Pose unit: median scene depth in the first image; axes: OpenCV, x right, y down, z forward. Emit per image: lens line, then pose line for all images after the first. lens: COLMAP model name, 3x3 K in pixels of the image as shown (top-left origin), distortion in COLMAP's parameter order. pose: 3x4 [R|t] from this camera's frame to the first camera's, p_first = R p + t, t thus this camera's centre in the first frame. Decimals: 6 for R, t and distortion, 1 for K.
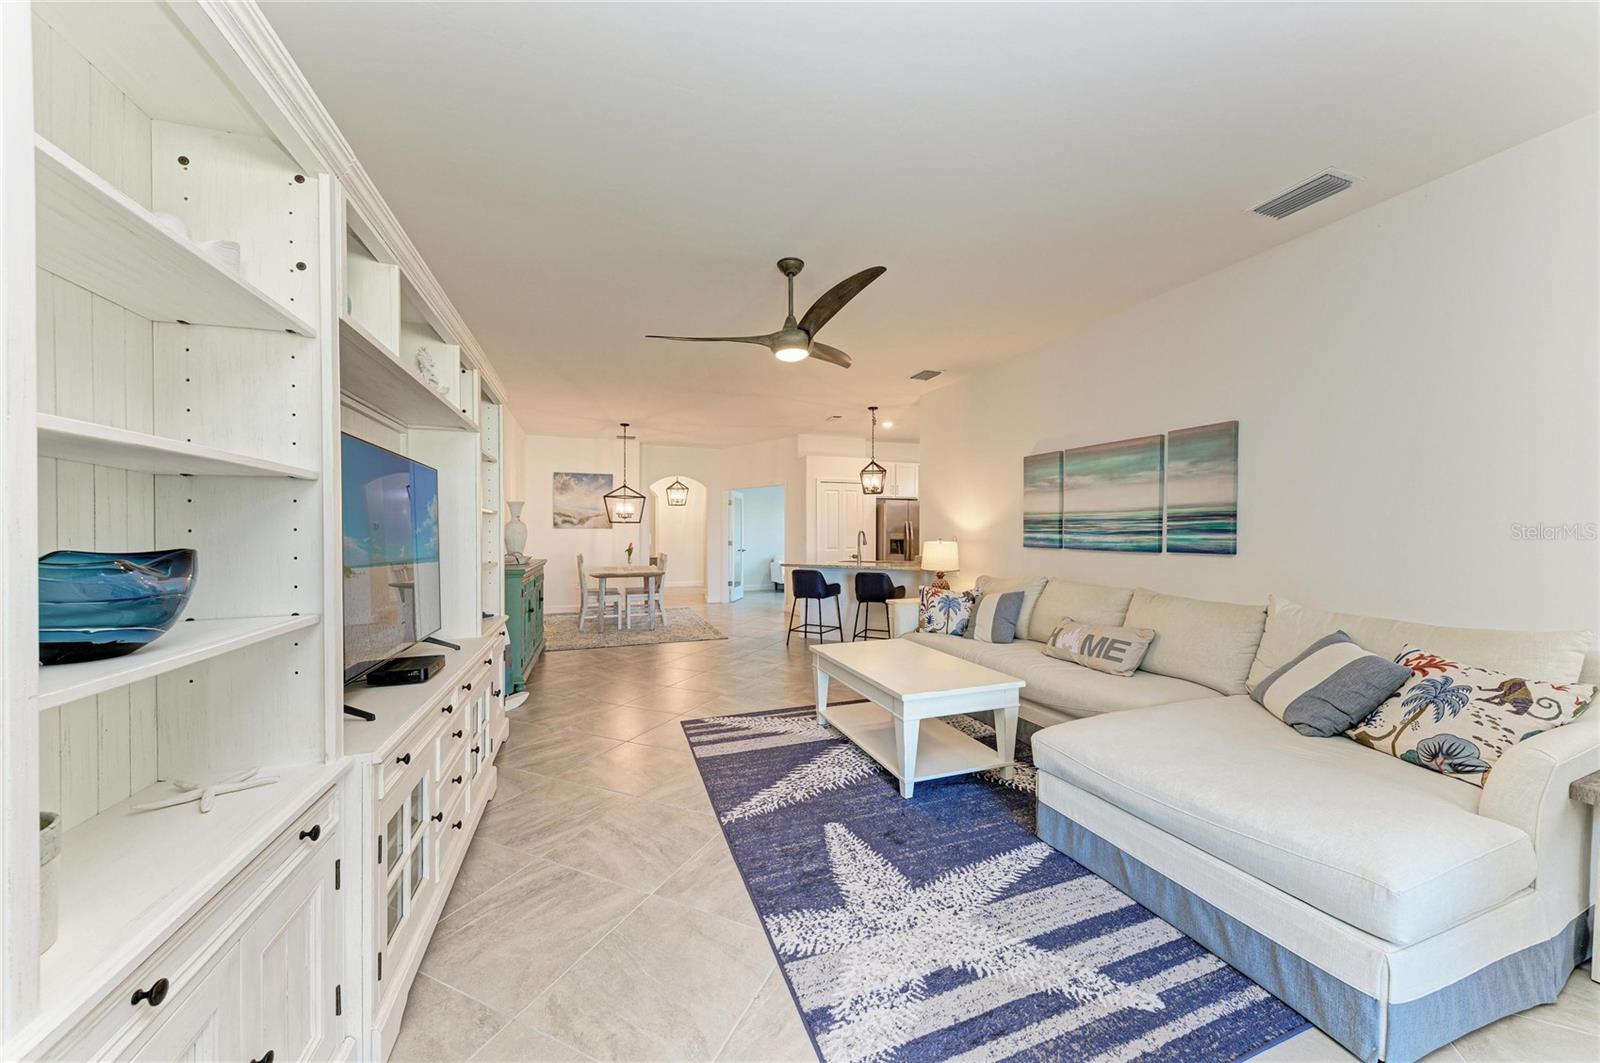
lens RADIAL K [[570.2, 0, 805.2], [0, 570.2, 538.1], [0, 0, 1]] dist [0.017948, -0.006312]
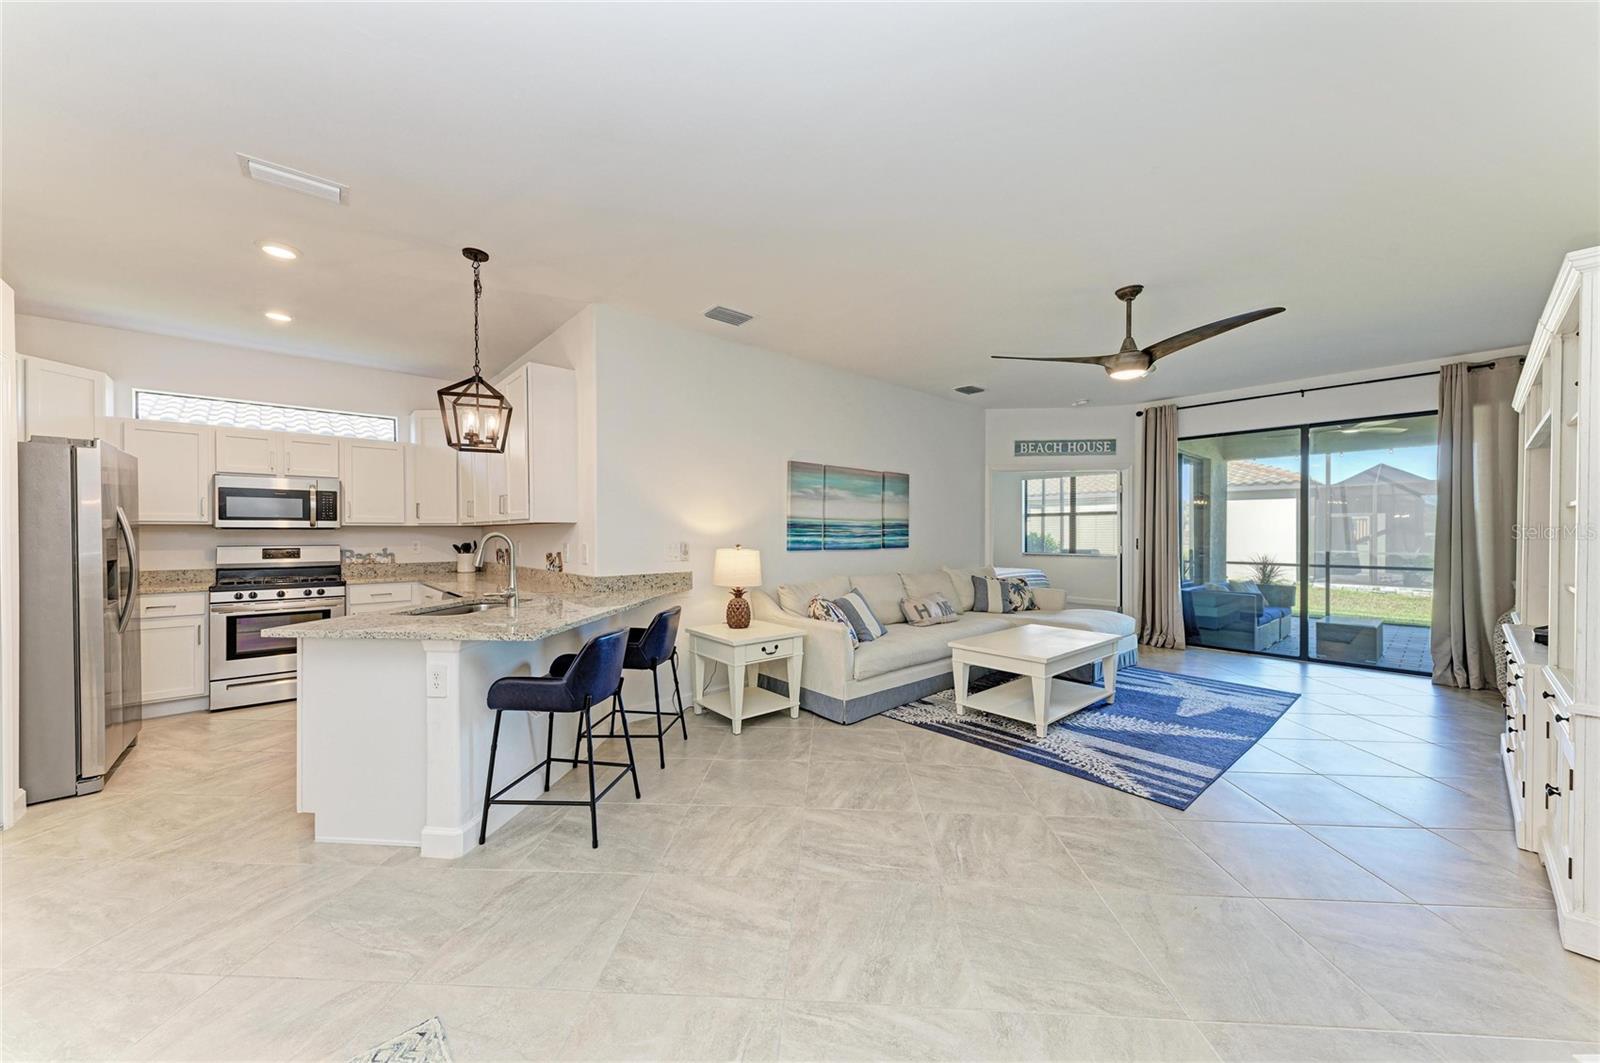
lens RADIAL K [[570.2, 0, 805.2], [0, 570.2, 538.1], [0, 0, 1]] dist [0.017948, -0.006312]
pose [[-0.368254, -0.004313, 0.929715, -0.712588], [0.012270, 0.999880, 0.009498, -0.019656], [-0.929644, 0.014905, -0.368156, 1.720111]]
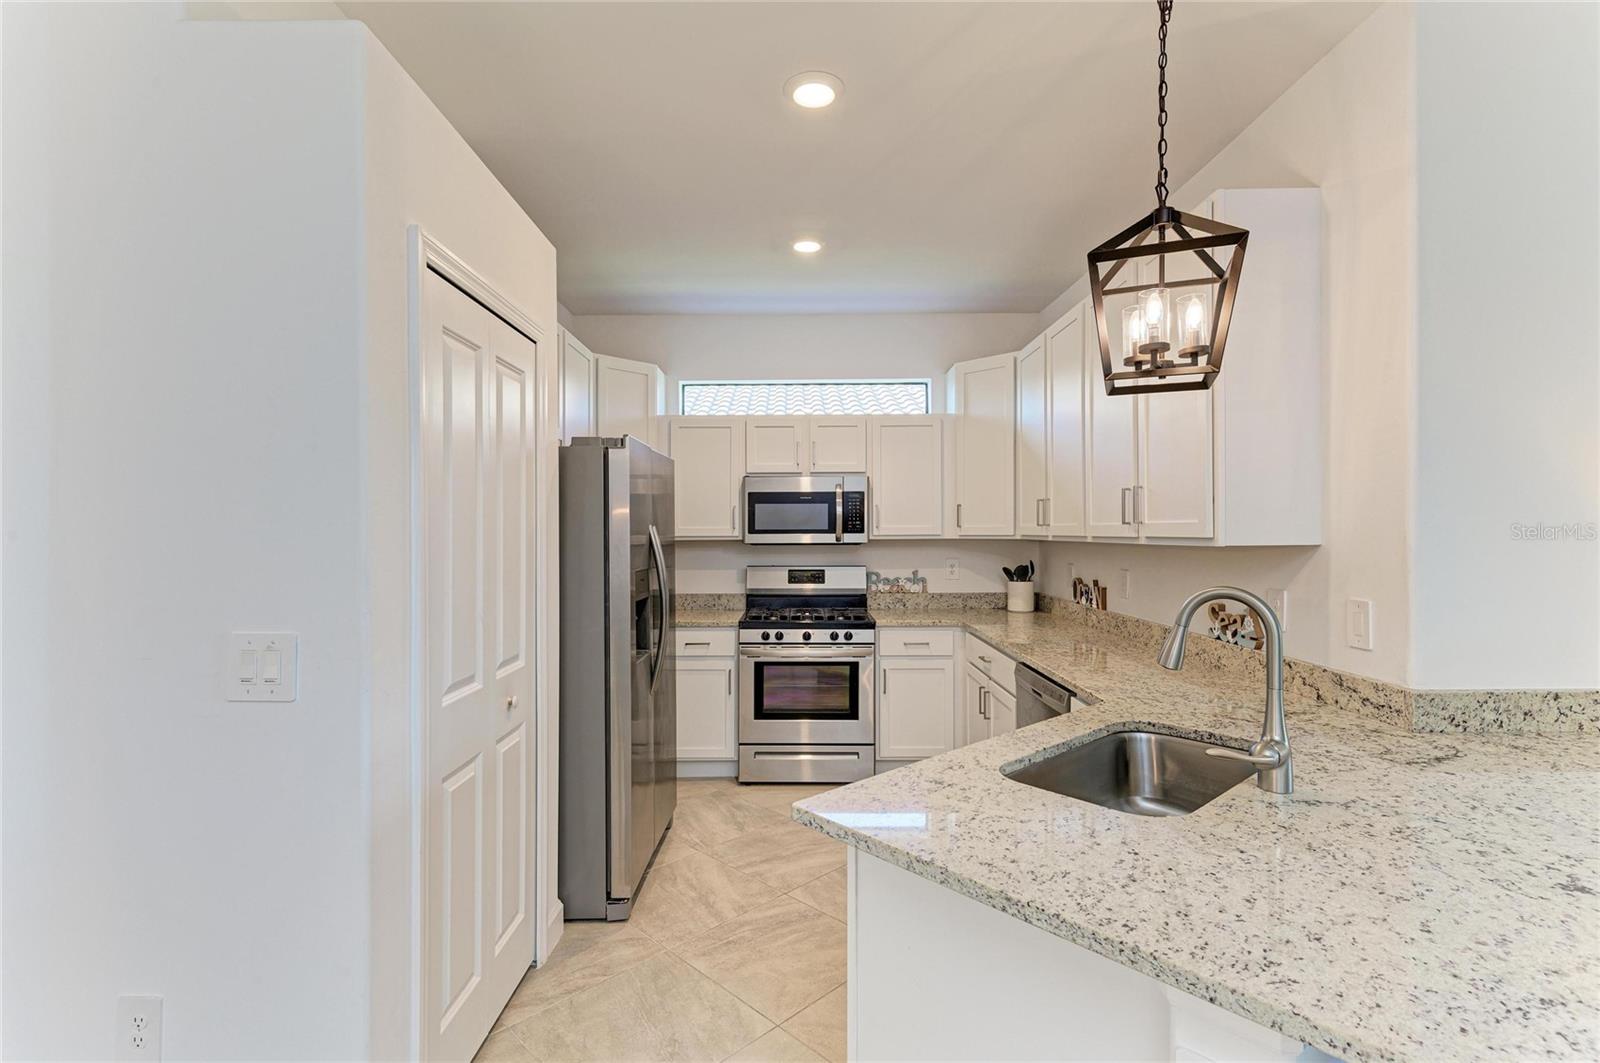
lens RADIAL K [[750.2, 0, 800.0], [0, 750.2, 531.5], [0, 0, 1]] dist [-0.000590, -0.000033]
pose [[0.351264, 0.001290, 0.936276, -0.277181], [0.013077, 0.999895, -0.006284, -0.055171], [-0.936185, 0.014451, 0.351210, 1.897298]]
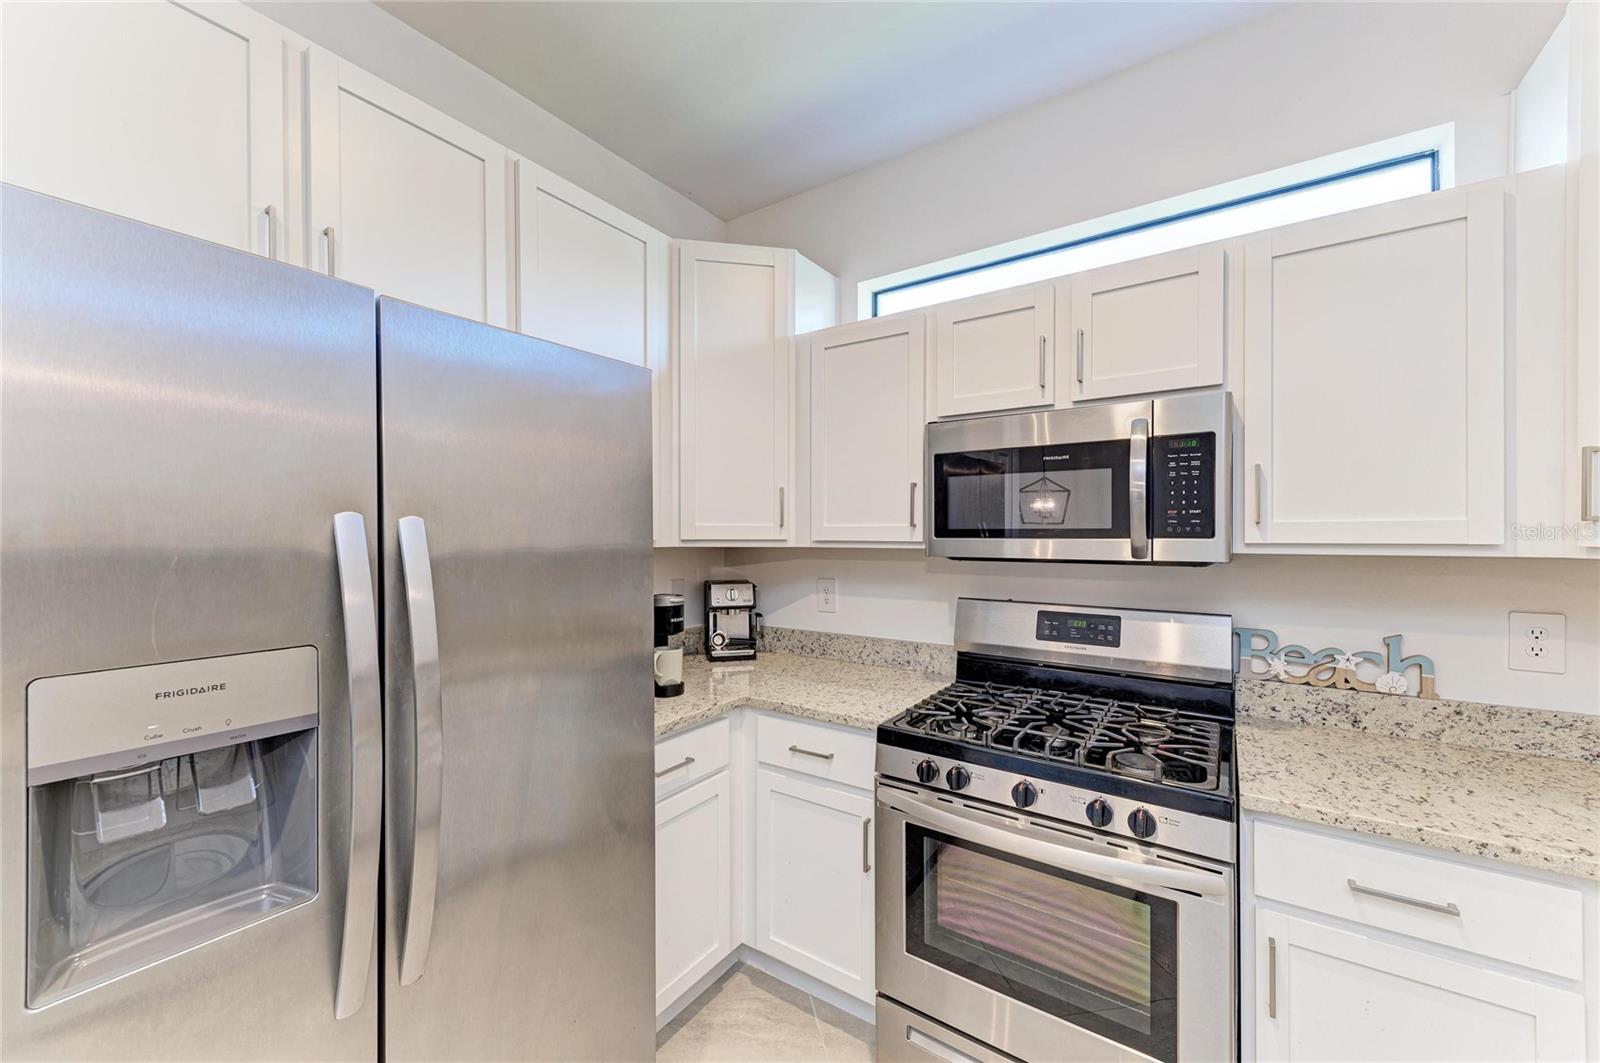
lens RADIAL K [[622.5, 0, 798.2], [0, 622.5, 528.1], [0, 0, 1]] dist [0.005374, -0.000118]
pose [[0.819508, 0.006306, 0.573033, 0.434493], [0.004487, 0.999838, -0.017420, -0.059109], [-0.573050, 0.016848, 0.819347, 2.049474]]
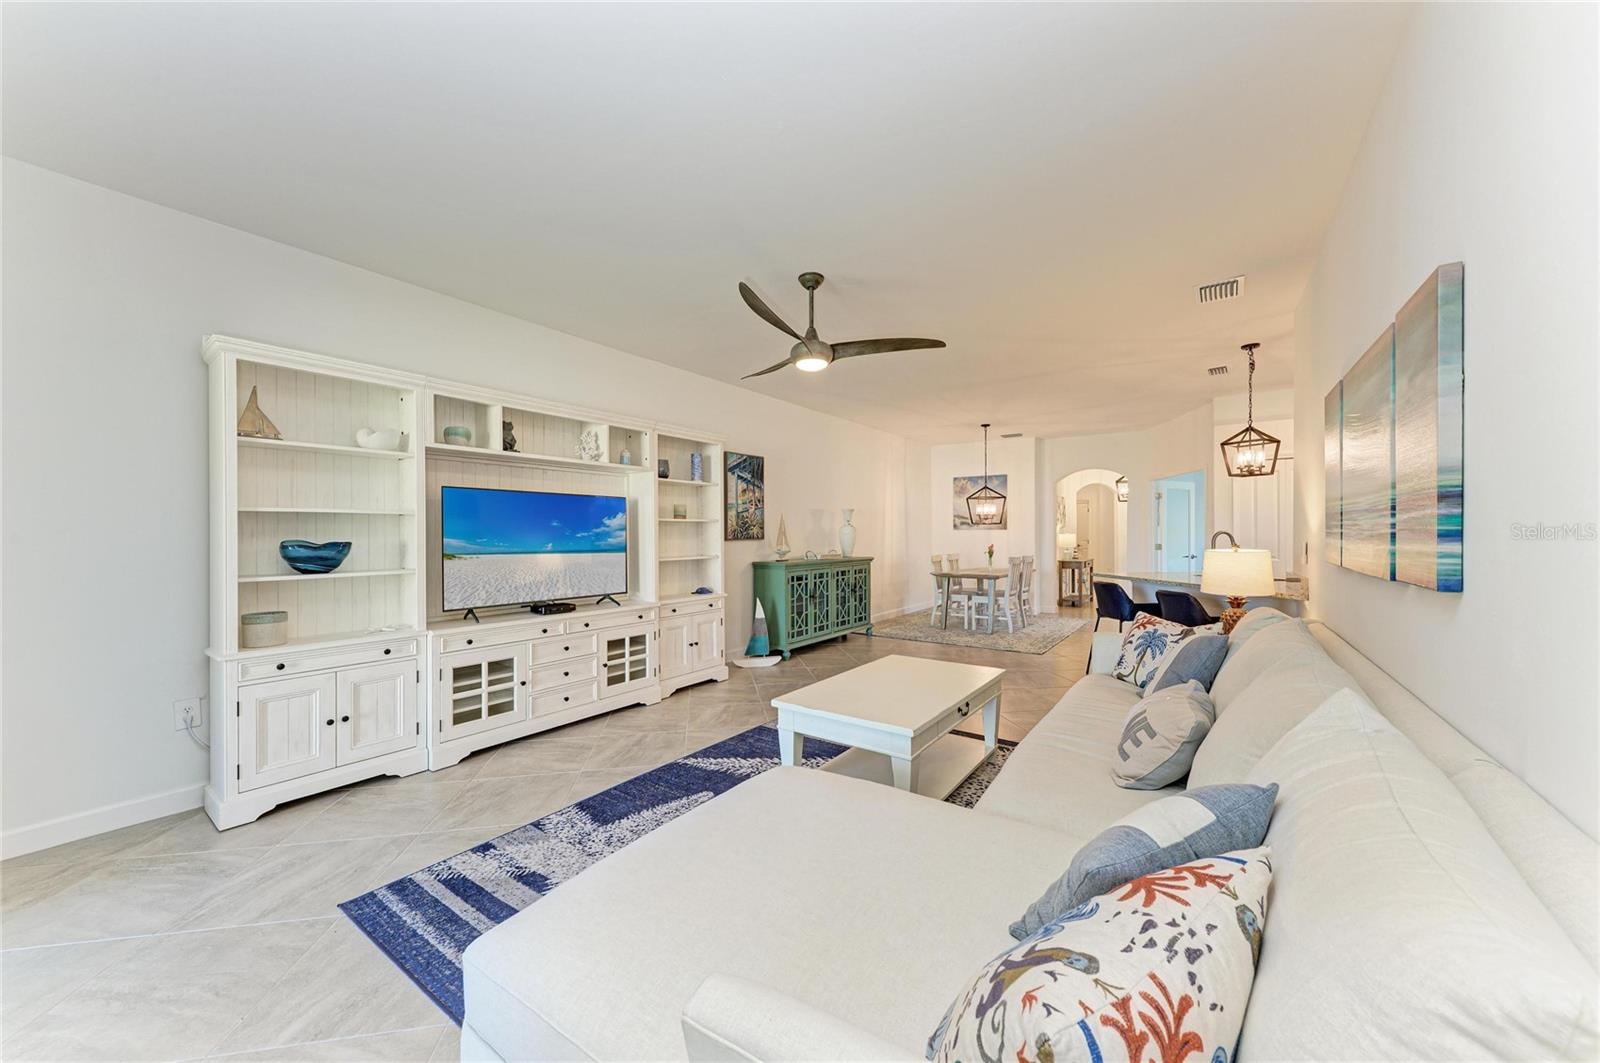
lens RADIAL K [[576.8, 0, 780.1], [0, 576.8, 534.0], [0, 0, 1]] dist [0.019792, -0.006239]
pose [[0.544093, 0.000591, -0.839024, 0.720349], [-0.006815, 0.999970, -0.003716, -0.006780], [0.838997, 0.007740, 0.544081, 0.325015]]
